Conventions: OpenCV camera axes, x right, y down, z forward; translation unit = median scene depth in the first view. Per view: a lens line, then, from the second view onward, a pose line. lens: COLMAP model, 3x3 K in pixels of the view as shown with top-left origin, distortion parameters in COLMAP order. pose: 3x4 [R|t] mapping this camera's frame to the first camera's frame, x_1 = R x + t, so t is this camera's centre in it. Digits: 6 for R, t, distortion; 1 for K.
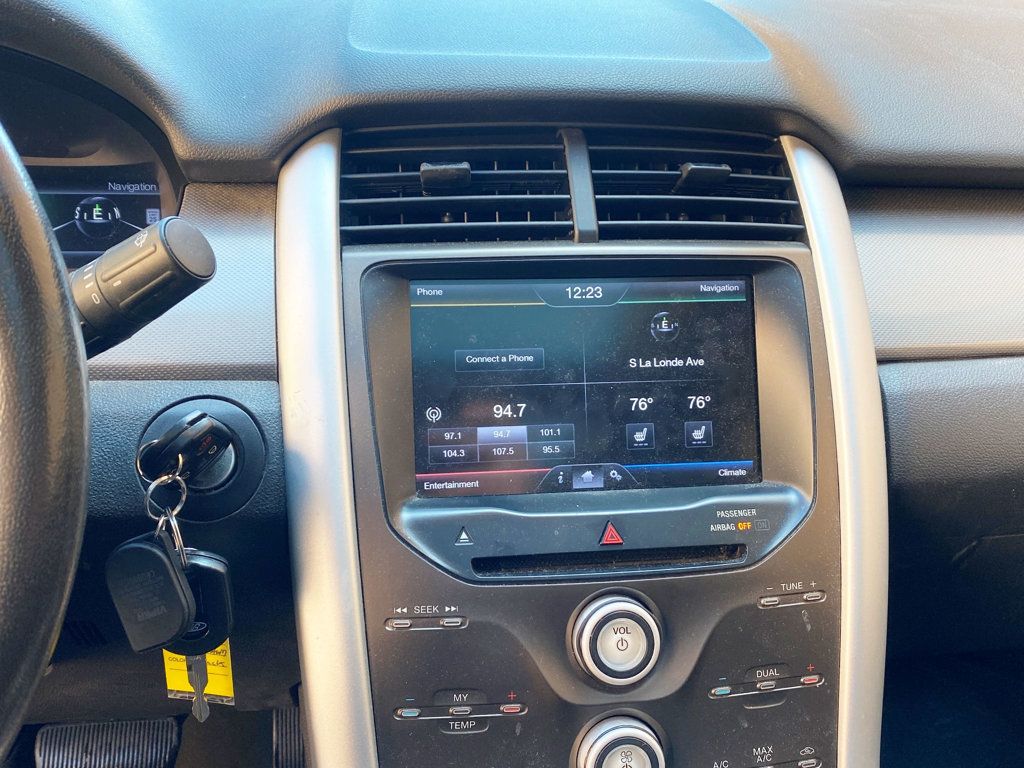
lens RADIAL K [[963.9, 0, 512.0], [0, 963.9, 384.0], [0, 0, 1]] dist [0.082761, -0.199093]
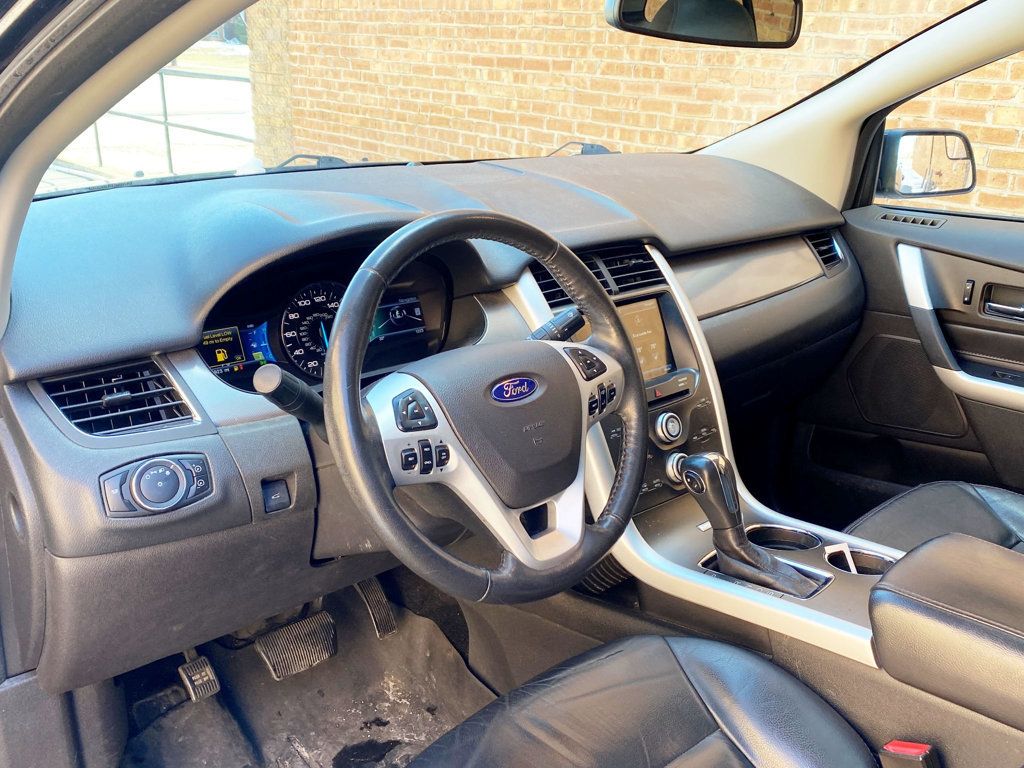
lens RADIAL K [[948.3, 0, 535.0], [0, 948.3, 382.7], [0, 0, 1]] dist [0.091046, -0.140096]
pose [[0.818861, -0.189921, 0.541662, -1.548110], [0.203977, 0.978361, 0.034677, -0.042166], [-0.536527, 0.082091, 0.839881, -1.059689]]
